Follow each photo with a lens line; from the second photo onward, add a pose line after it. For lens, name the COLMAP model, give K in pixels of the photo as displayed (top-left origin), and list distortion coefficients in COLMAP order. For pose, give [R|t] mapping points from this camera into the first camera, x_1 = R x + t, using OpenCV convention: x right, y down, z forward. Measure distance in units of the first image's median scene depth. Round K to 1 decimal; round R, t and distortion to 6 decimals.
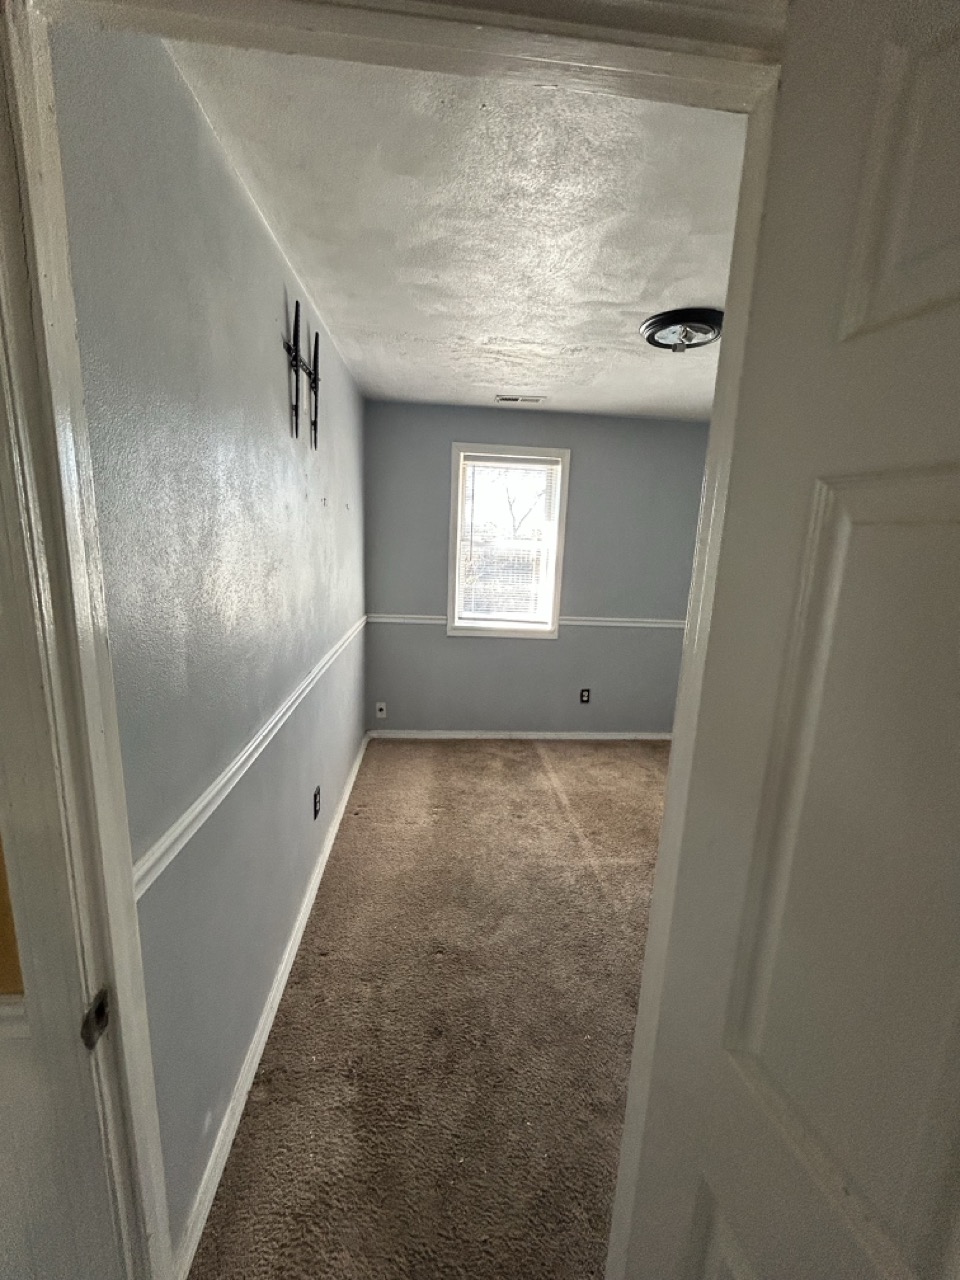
lens RADIAL K [[518.4, 0, 484.9], [0, 518.4, 635.7], [0, 0, 1]] dist [-0.002054, 0.001226]
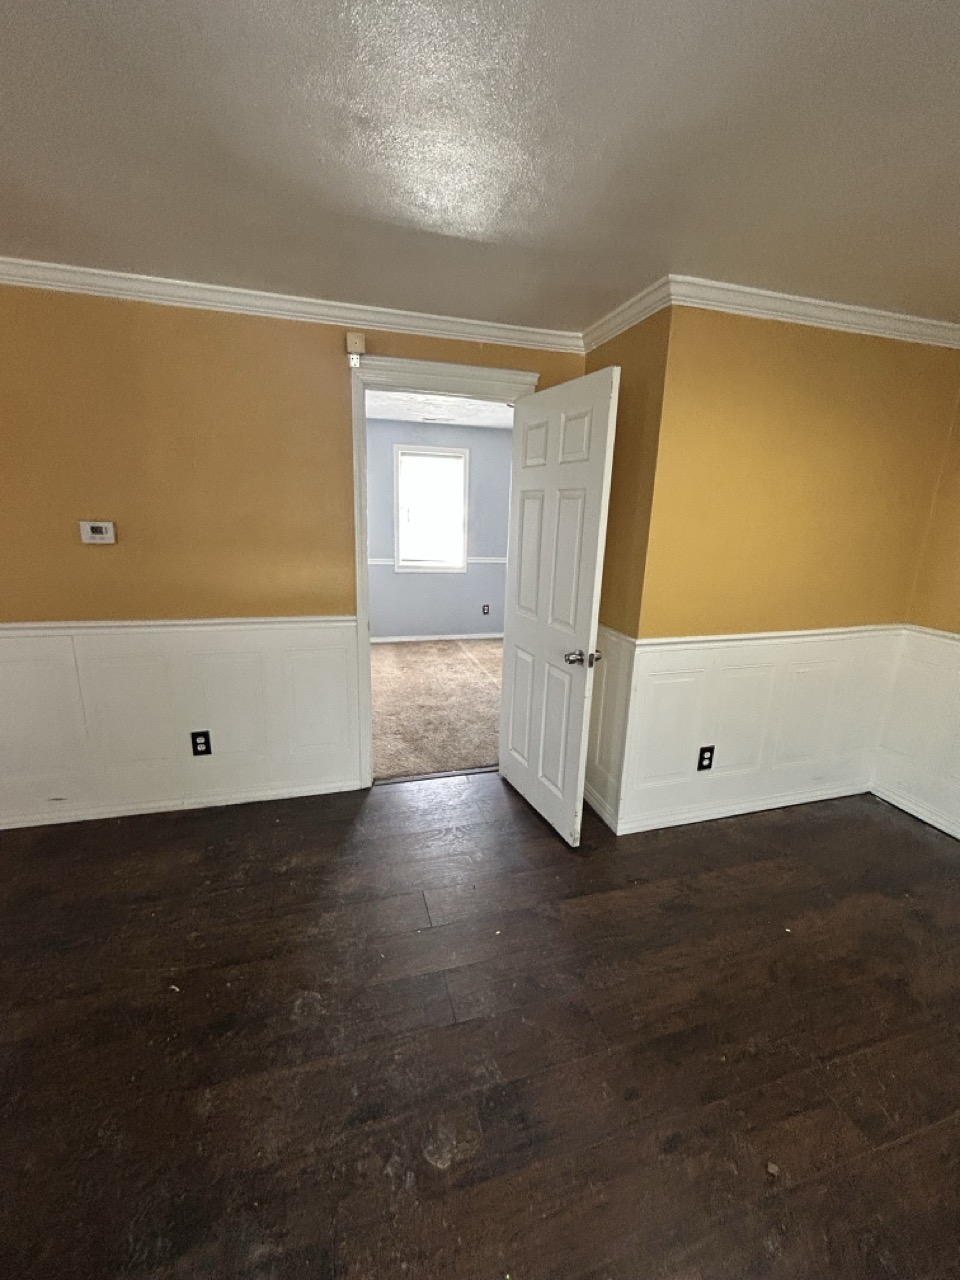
lens RADIAL K [[518.4, 0, 482.8], [0, 518.4, 644.3], [0, 0, 1]] dist [-0.002054, 0.001226]
pose [[0.981143, -0.061258, 0.183320, -0.138583], [0.049245, 0.996374, 0.069383, 0.146081], [-0.186905, -0.059047, 0.980602, -0.688593]]
